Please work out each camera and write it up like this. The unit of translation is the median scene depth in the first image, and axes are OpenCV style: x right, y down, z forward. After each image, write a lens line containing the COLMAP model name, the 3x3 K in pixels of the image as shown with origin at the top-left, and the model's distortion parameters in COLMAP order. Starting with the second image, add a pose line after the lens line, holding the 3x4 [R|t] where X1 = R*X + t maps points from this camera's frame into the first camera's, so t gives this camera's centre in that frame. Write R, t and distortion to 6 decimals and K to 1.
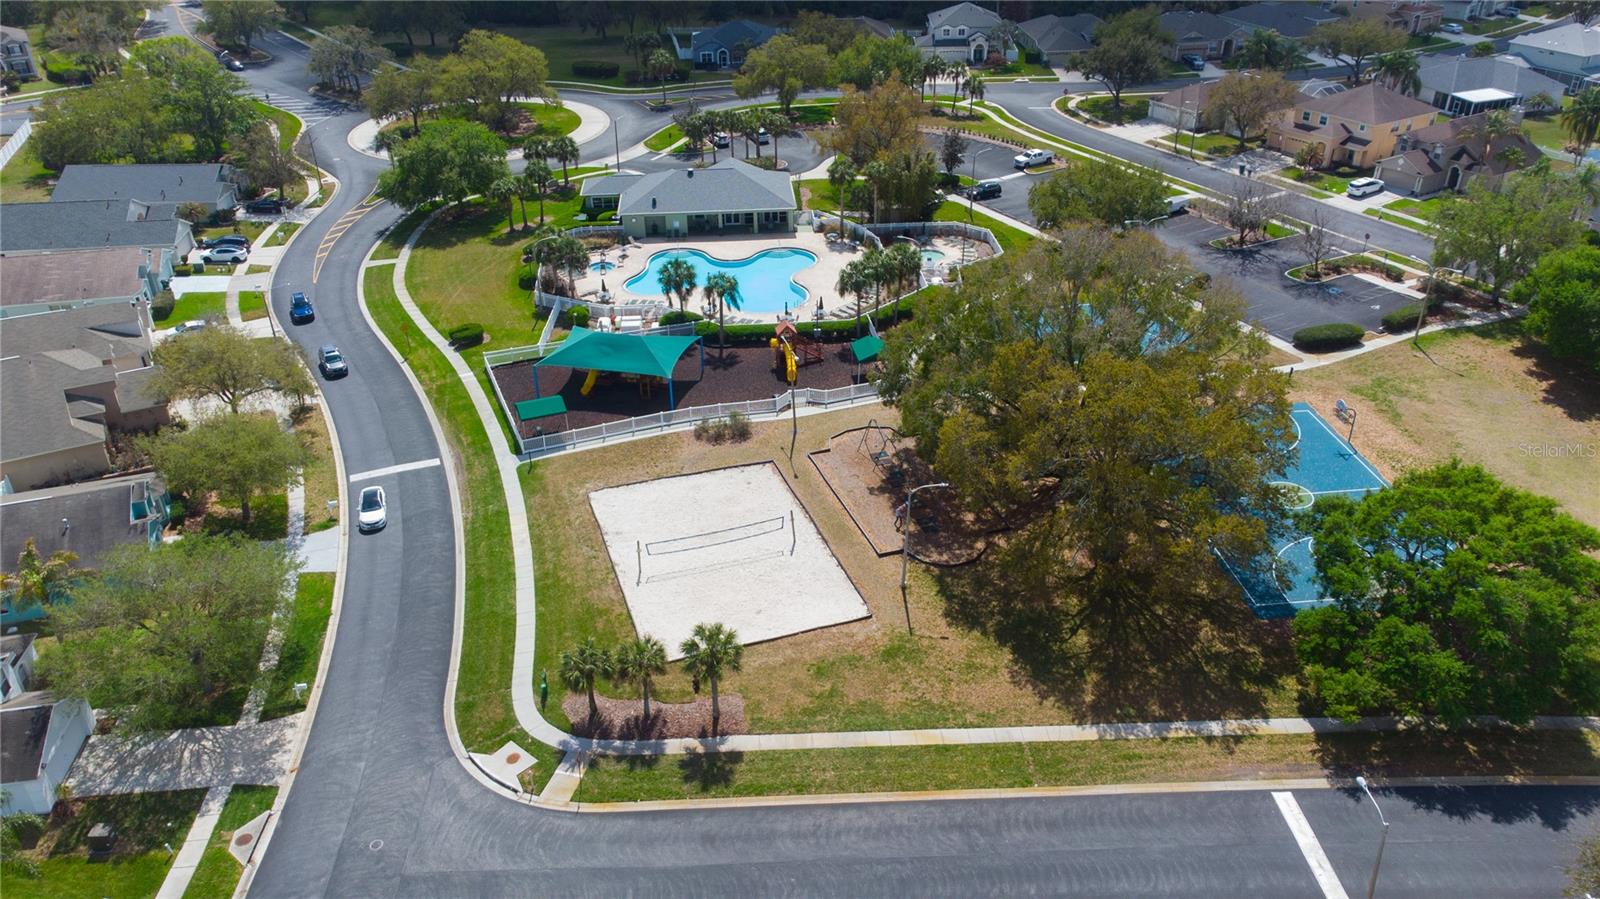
lens RADIAL K [[1204.6, 0, 790.4], [0, 1204.6, 464.3], [0, 0, 1]] dist [0.035422, 0.020617]
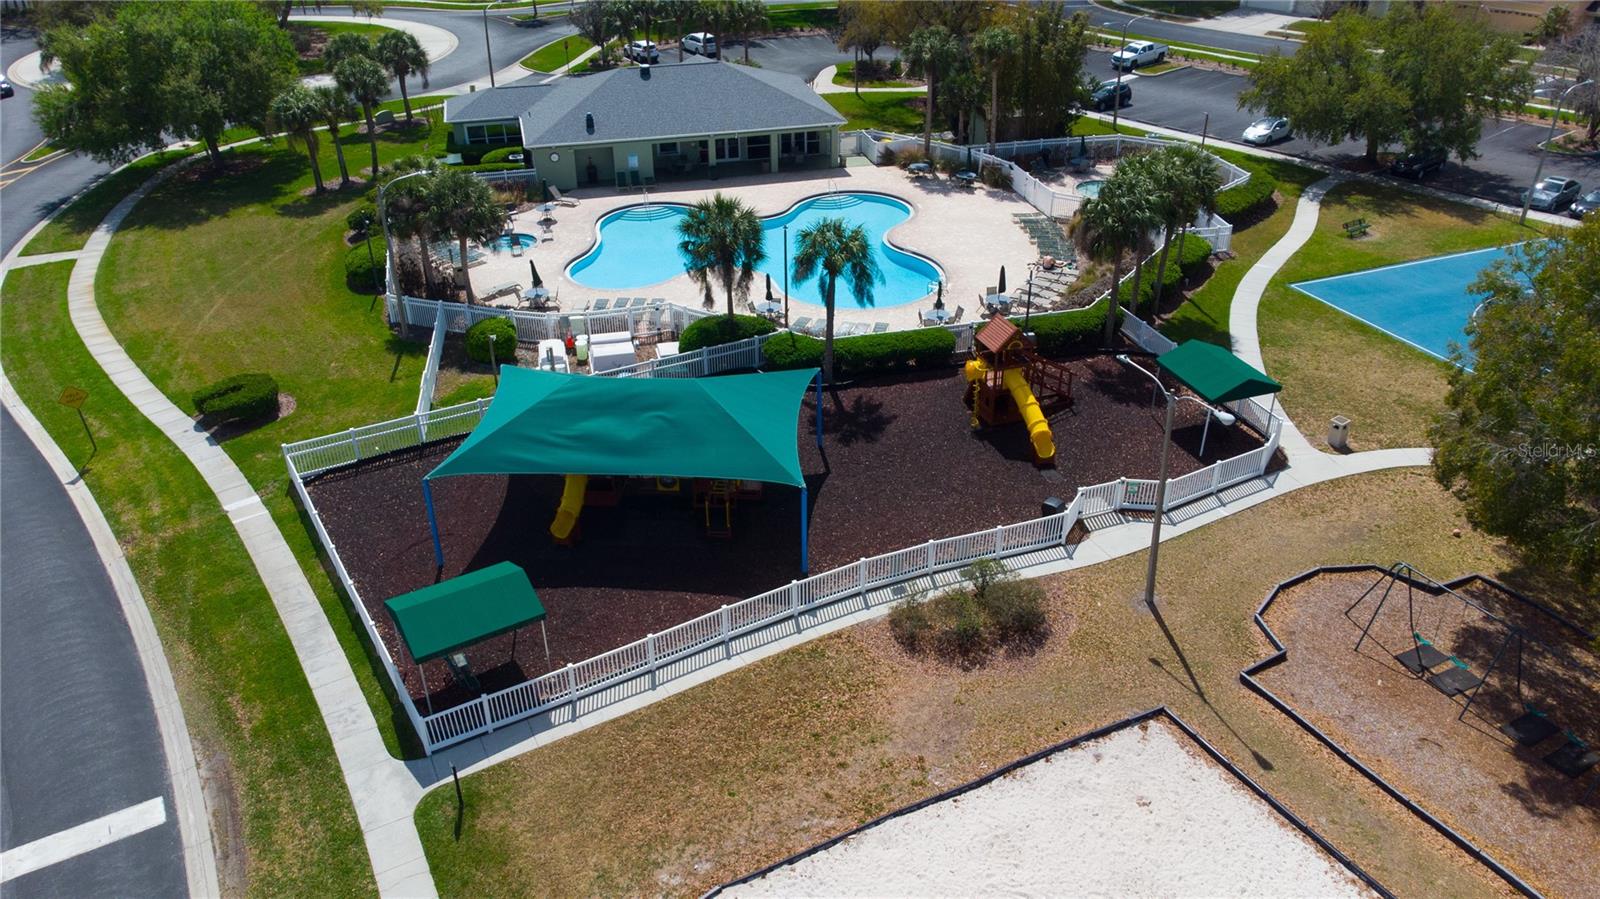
lens RADIAL K [[1204.6, 0, 801.6], [0, 1204.6, 462.9], [0, 0, 1]] dist [0.035422, 0.020617]
pose [[0.985493, -0.083382, 0.147819, -0.132243], [0.084200, 0.996449, 0.000728, -0.067285], [-0.147354, 0.011729, 0.989014, 0.529913]]
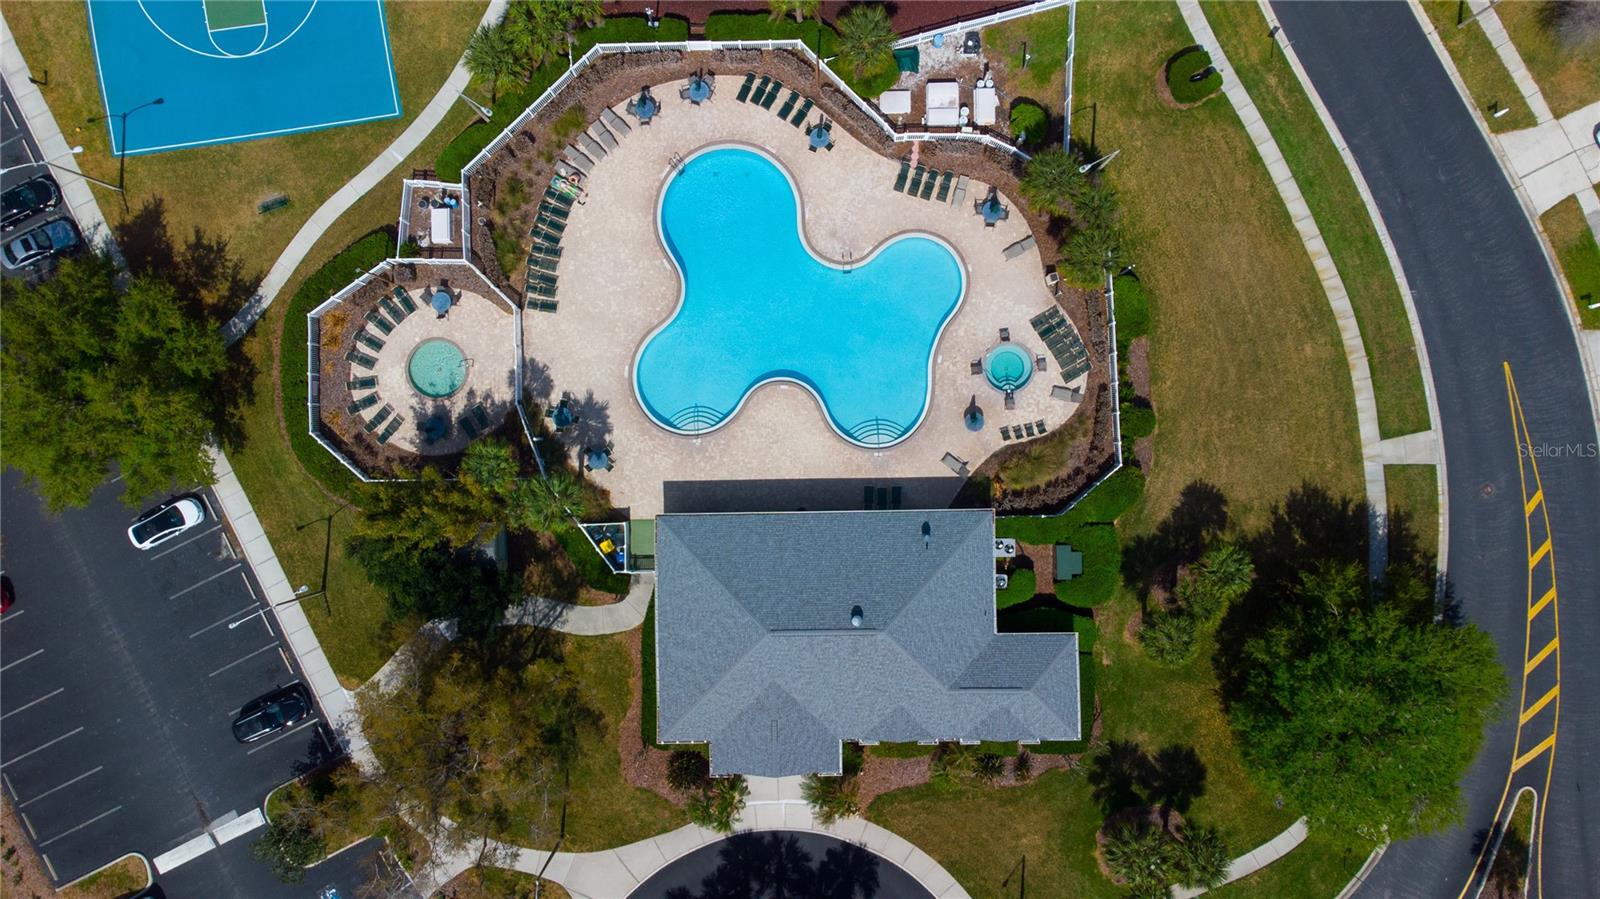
lens RADIAL K [[1204.6, 0, 804.1], [0, 1204.6, 450.0], [0, 0, 1]] dist [0.035422, 0.020617]
pose [[-0.998321, -0.051698, 0.026133, -0.086188], [0.048456, -0.498051, 0.865793, -0.758654], [-0.031745, 0.865605, 0.499720, 0.834379]]
